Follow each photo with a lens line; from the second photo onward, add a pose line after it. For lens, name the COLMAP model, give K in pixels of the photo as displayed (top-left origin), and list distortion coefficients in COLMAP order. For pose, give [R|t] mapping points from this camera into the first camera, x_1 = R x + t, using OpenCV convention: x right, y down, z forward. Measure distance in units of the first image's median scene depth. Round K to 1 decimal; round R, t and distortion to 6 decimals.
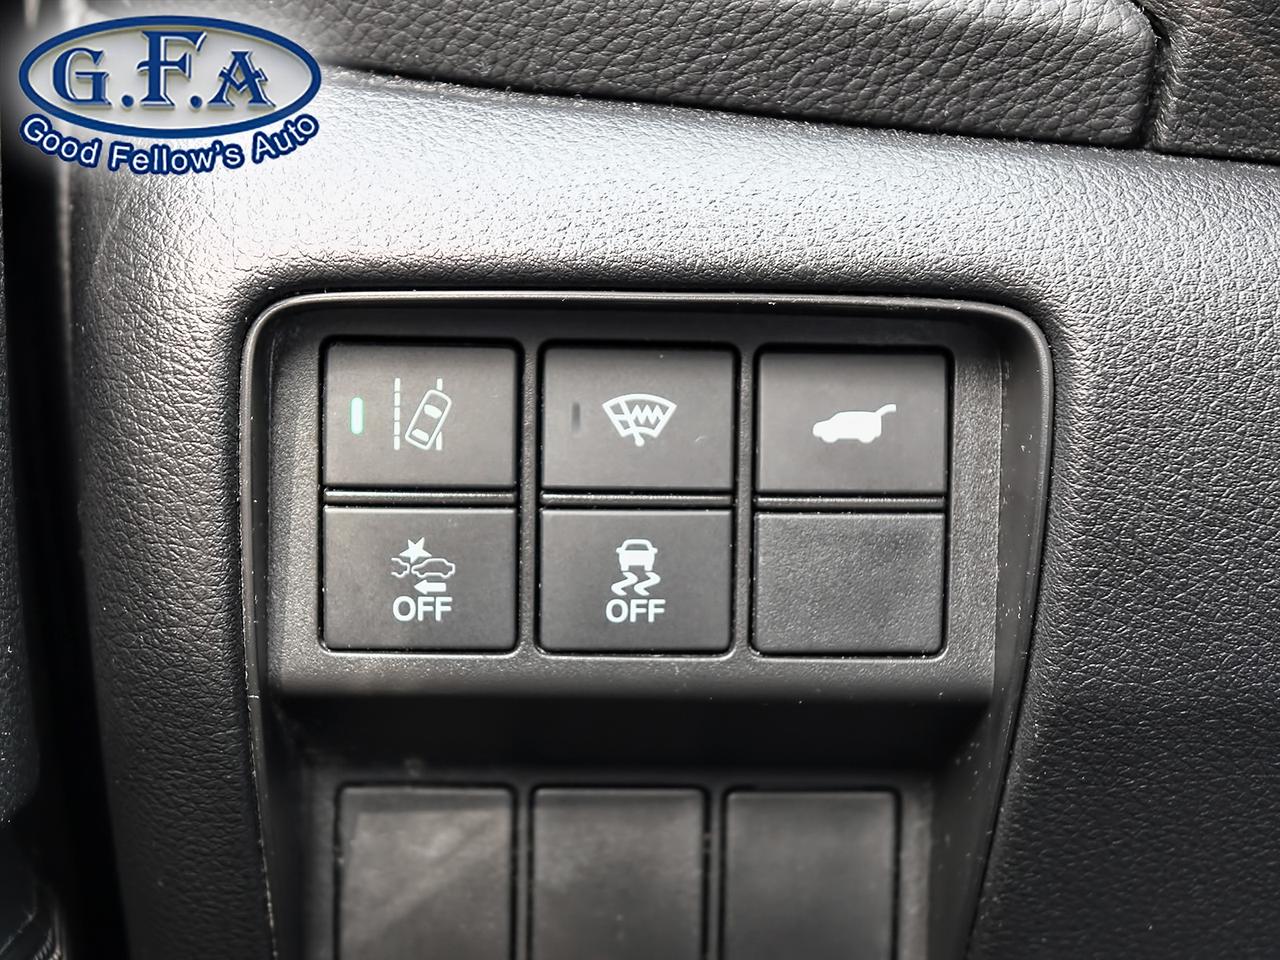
lens RADIAL K [[2092.2, 0, 639.4], [0, 2092.2, 482.2], [0, 0, 1]] dist [-0.105565, 0.000000]
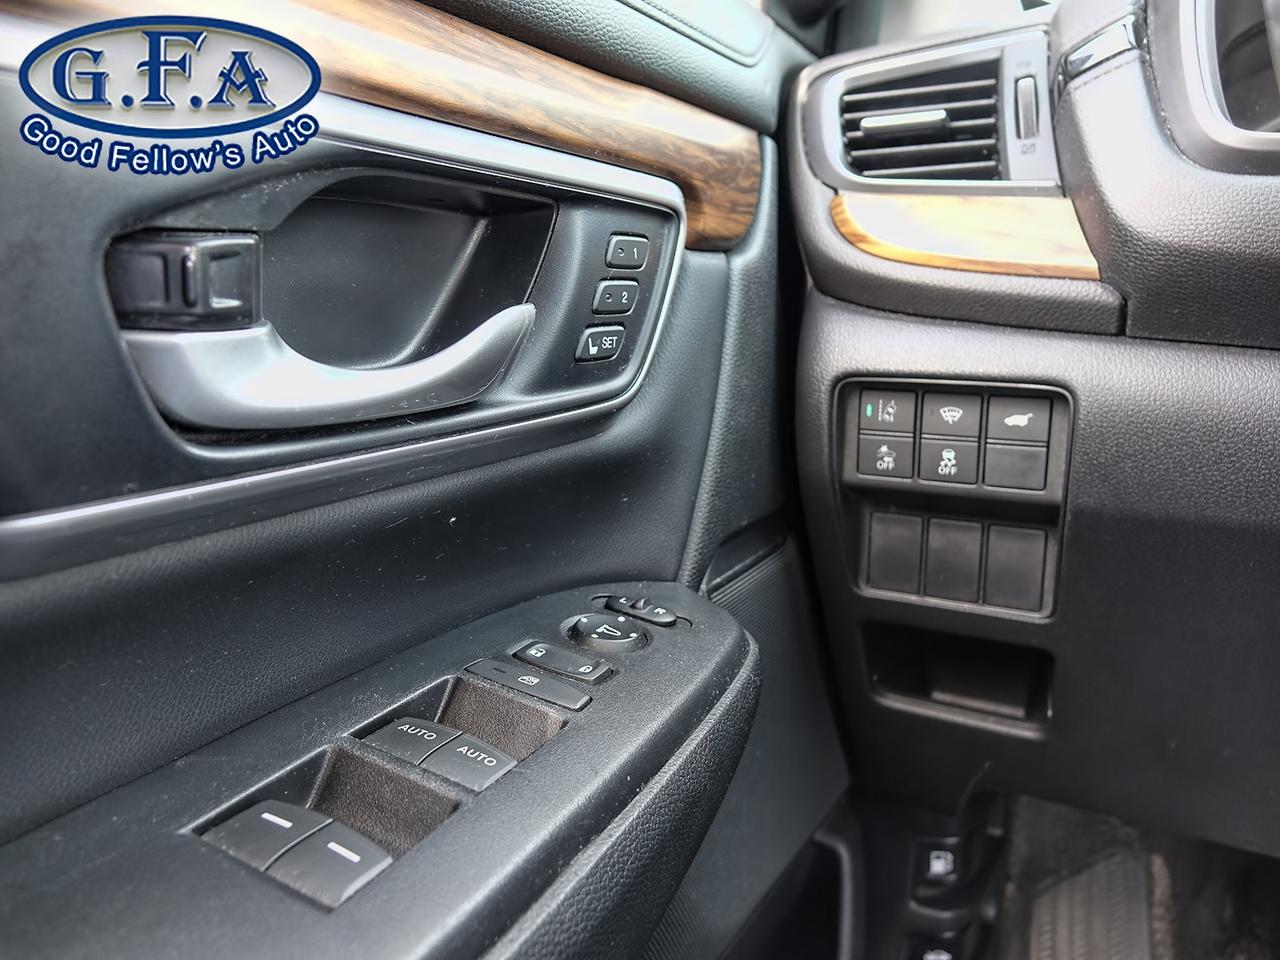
lens RADIAL K [[989.7, 0, 647.5], [0, 989.7, 471.7], [0, 0, 1]] dist [0.004036, -0.016624]
pose [[0.867430, 0.079564, -0.491156, 0.371207], [-0.020597, 0.992028, 0.124326, -0.128966], [0.497133, -0.097728, 0.862153, -0.649290]]
